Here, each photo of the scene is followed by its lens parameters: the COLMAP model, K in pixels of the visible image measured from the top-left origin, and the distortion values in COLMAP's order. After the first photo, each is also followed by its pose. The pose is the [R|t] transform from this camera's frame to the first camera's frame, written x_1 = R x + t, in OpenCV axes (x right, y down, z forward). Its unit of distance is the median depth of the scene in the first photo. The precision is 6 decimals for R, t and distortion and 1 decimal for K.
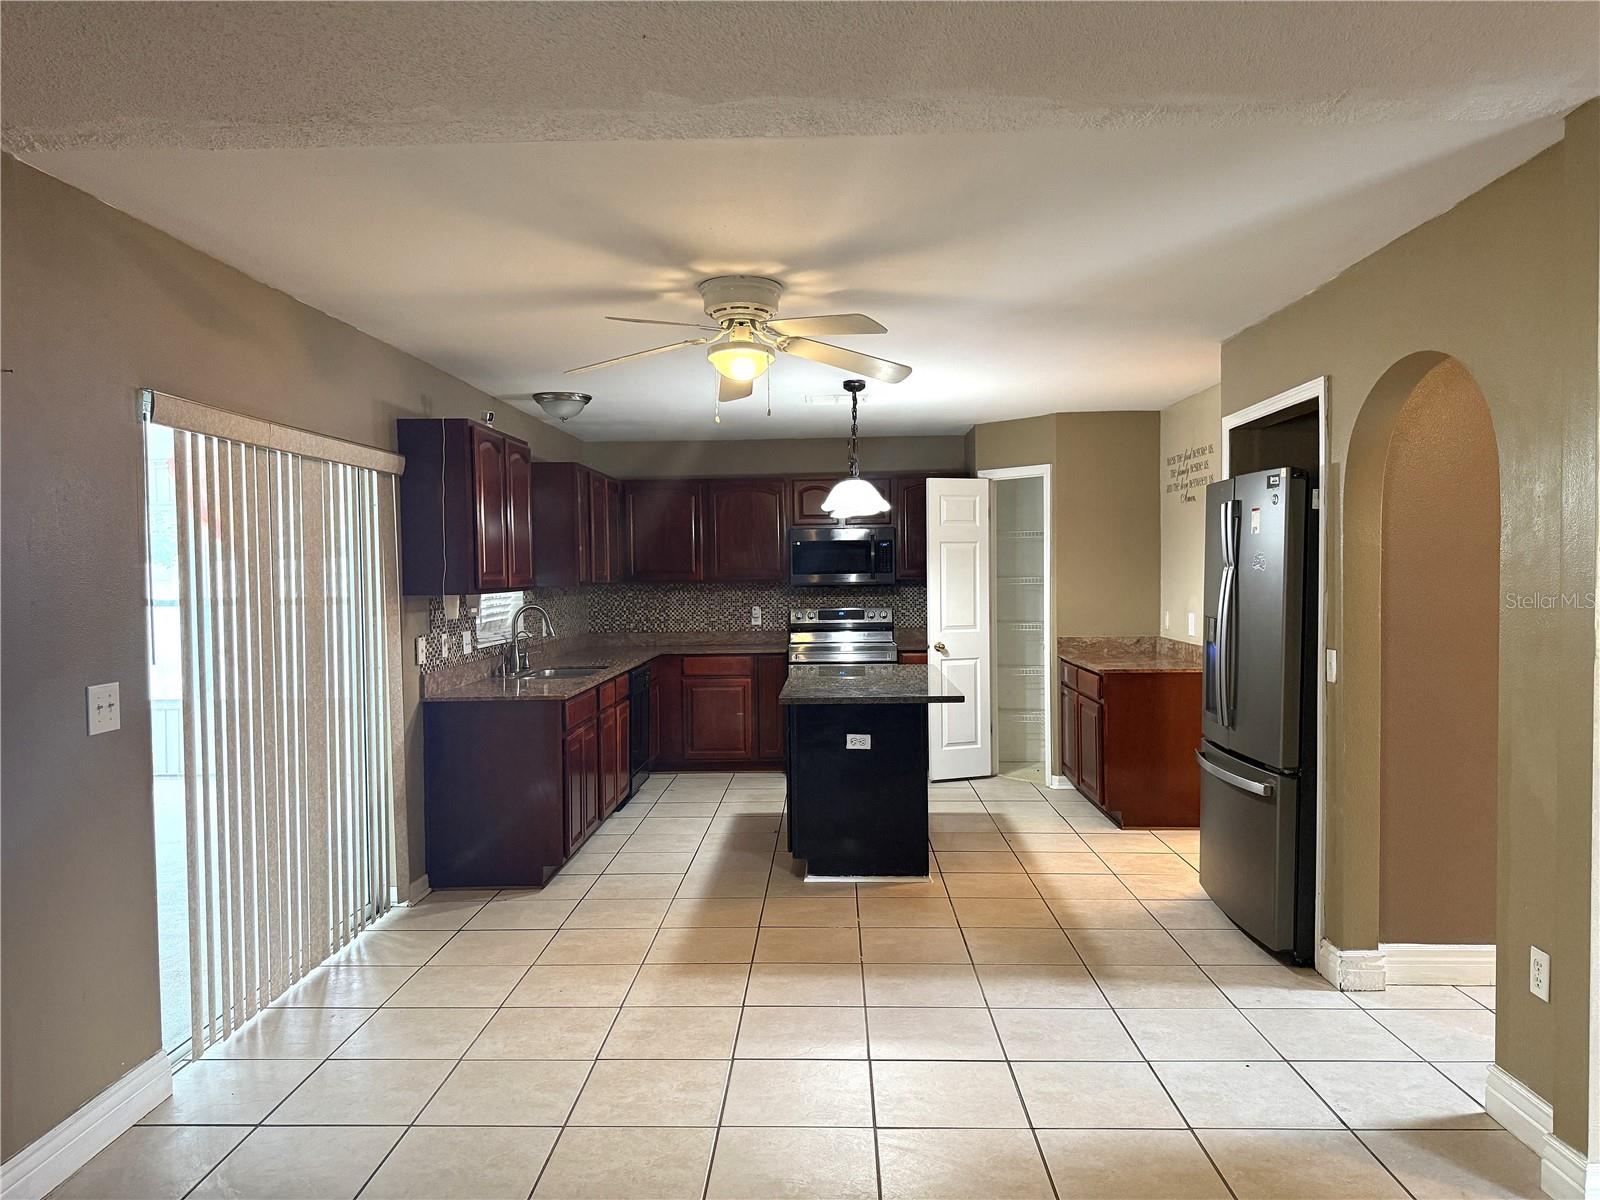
lens RADIAL K [[1125.7, 0, 802.8], [0, 1125.7, 607.1], [0, 0, 1]] dist [0.091683, -0.001045]
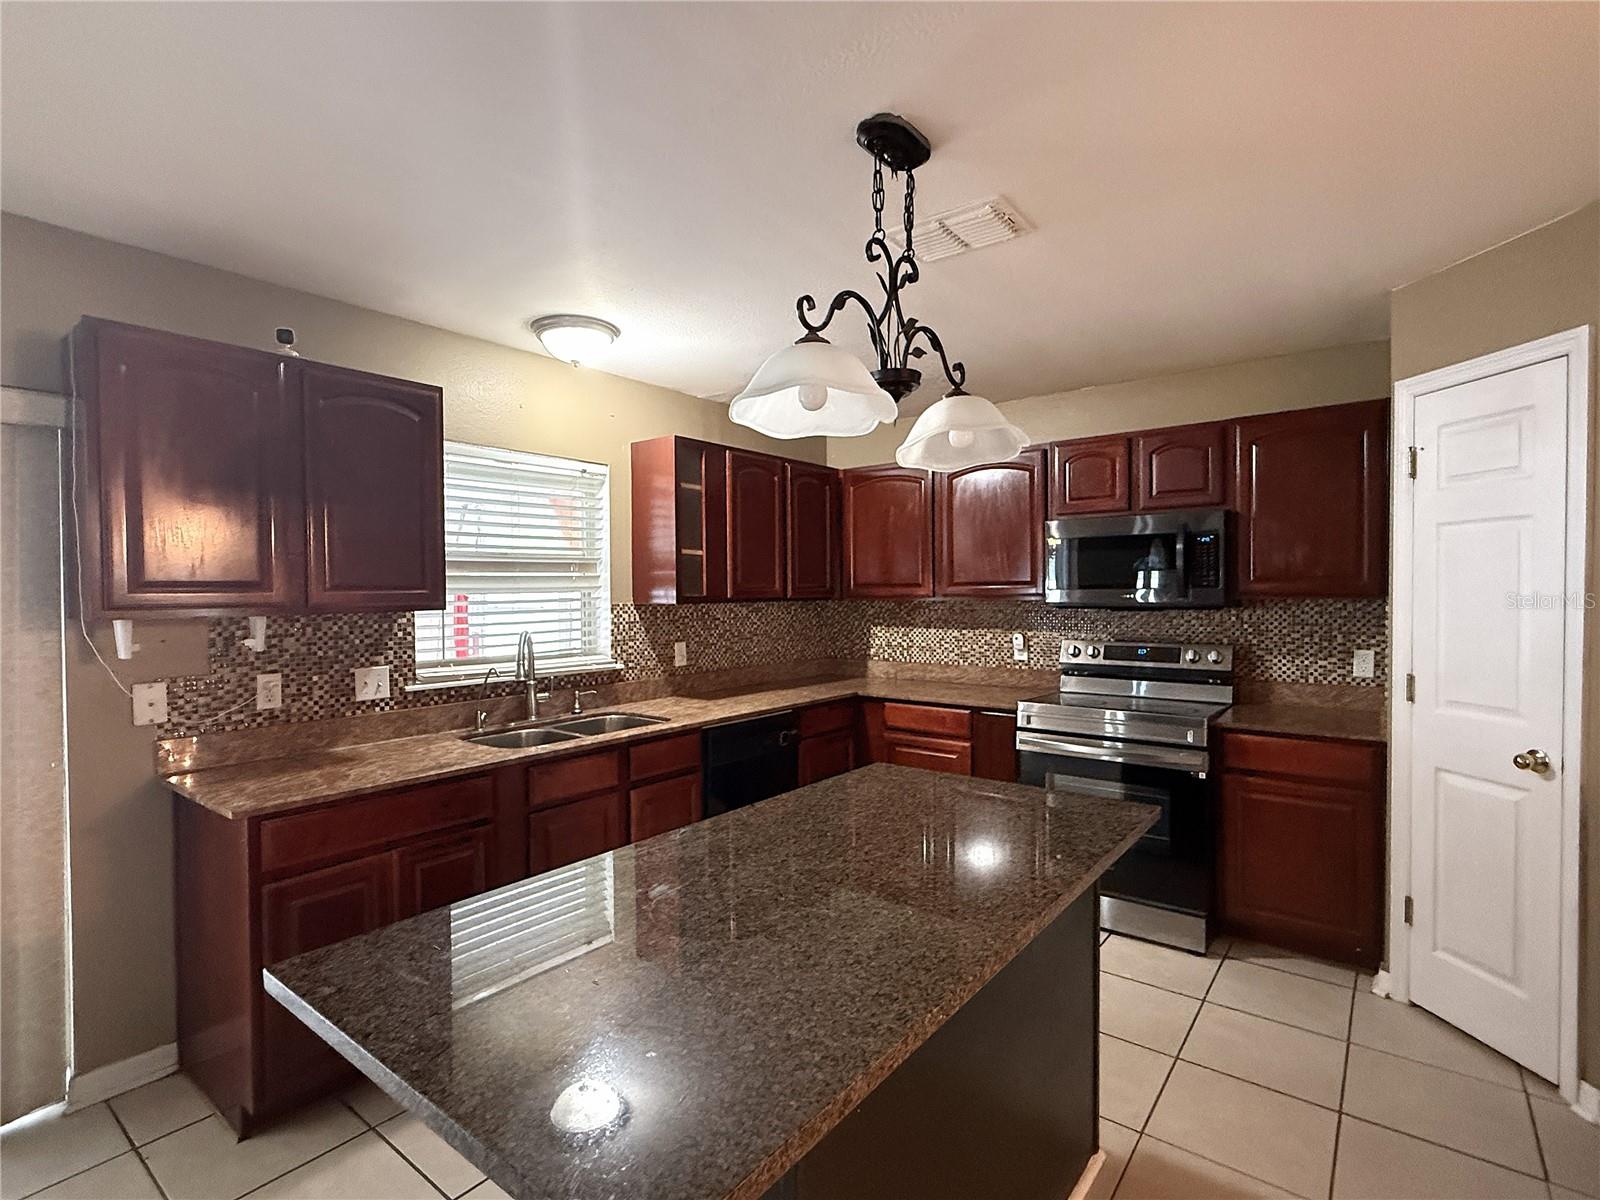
lens RADIAL K [[780.5, 0, 797.4], [0, 780.5, 600.5], [0, 0, 1]] dist [0.001564, 0.000049]
pose [[0.805794, 0.017267, -0.591944, 0.137873], [-0.024378, 0.999695, -0.004024, -0.016674], [0.591694, 0.017673, 0.805969, 0.526580]]
